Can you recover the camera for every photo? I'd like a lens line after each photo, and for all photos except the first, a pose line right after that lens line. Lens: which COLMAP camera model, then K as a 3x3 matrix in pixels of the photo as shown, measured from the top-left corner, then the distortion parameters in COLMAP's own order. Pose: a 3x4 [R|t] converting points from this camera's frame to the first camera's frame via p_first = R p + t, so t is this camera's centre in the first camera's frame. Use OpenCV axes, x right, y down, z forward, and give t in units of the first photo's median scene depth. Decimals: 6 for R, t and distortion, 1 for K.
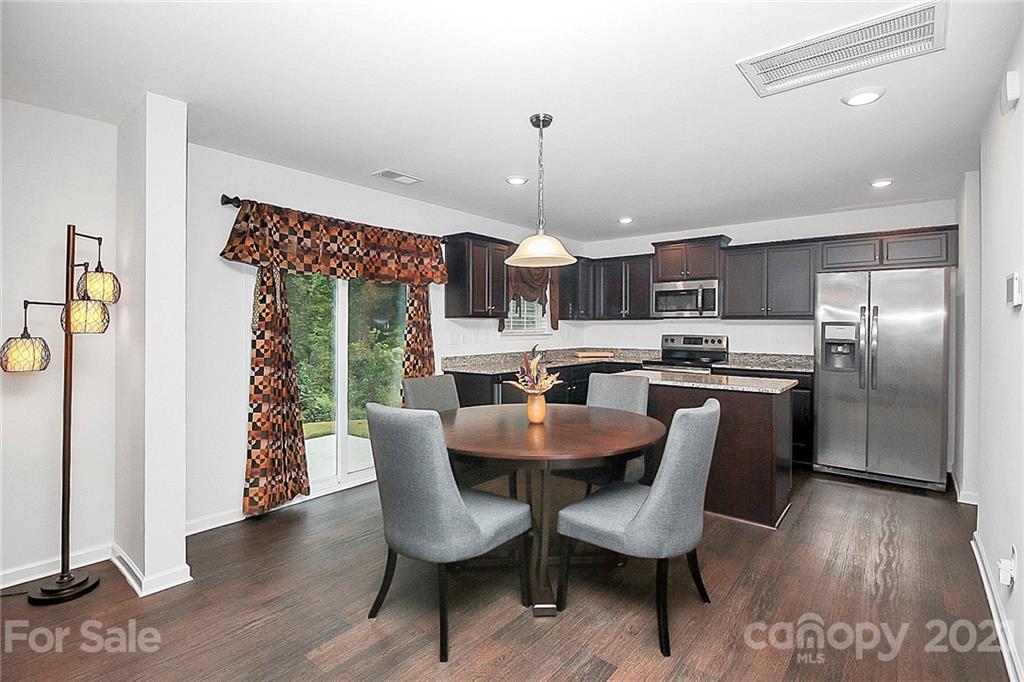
lens RADIAL K [[482.2, 0, 508.4], [0, 482.2, 327.7], [0, 0, 1]] dist [0.001853, -0.012184]
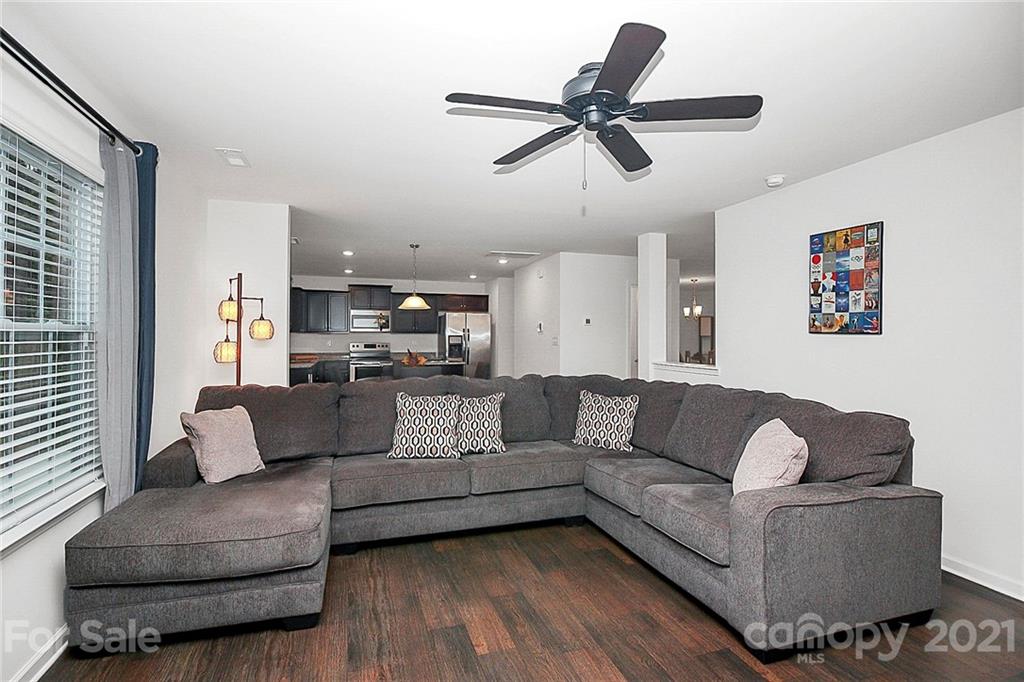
lens RADIAL K [[482.2, 0, 514.2], [0, 482.2, 335.5], [0, 0, 1]] dist [0.001853, -0.012184]
pose [[0.522140, 0.004756, 0.852846, -1.056110], [0.004630, 0.999954, -0.008411, 0.009265], [-0.852847, 0.008341, 0.522094, -0.375781]]
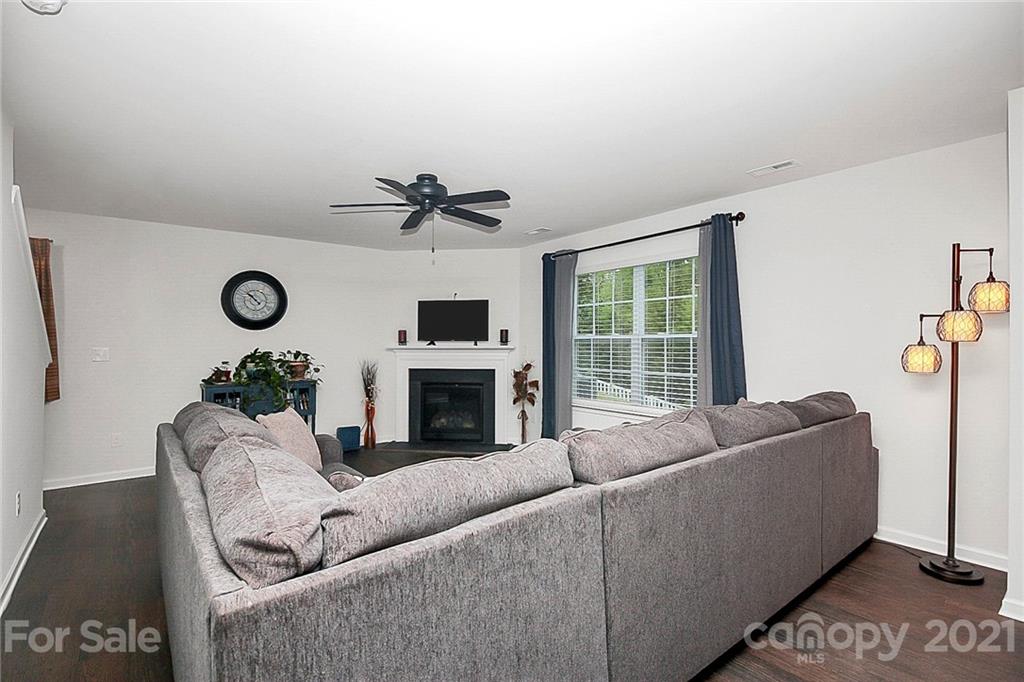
lens RADIAL K [[482.2, 0, 511.2], [0, 482.2, 331.3], [0, 0, 1]] dist [0.001853, -0.012184]
pose [[-0.205410, -0.020284, -0.978466, 0.214423], [-0.004239, 0.999794, -0.019836, 0.007965], [0.978667, 0.000074, -0.205453, 0.131225]]
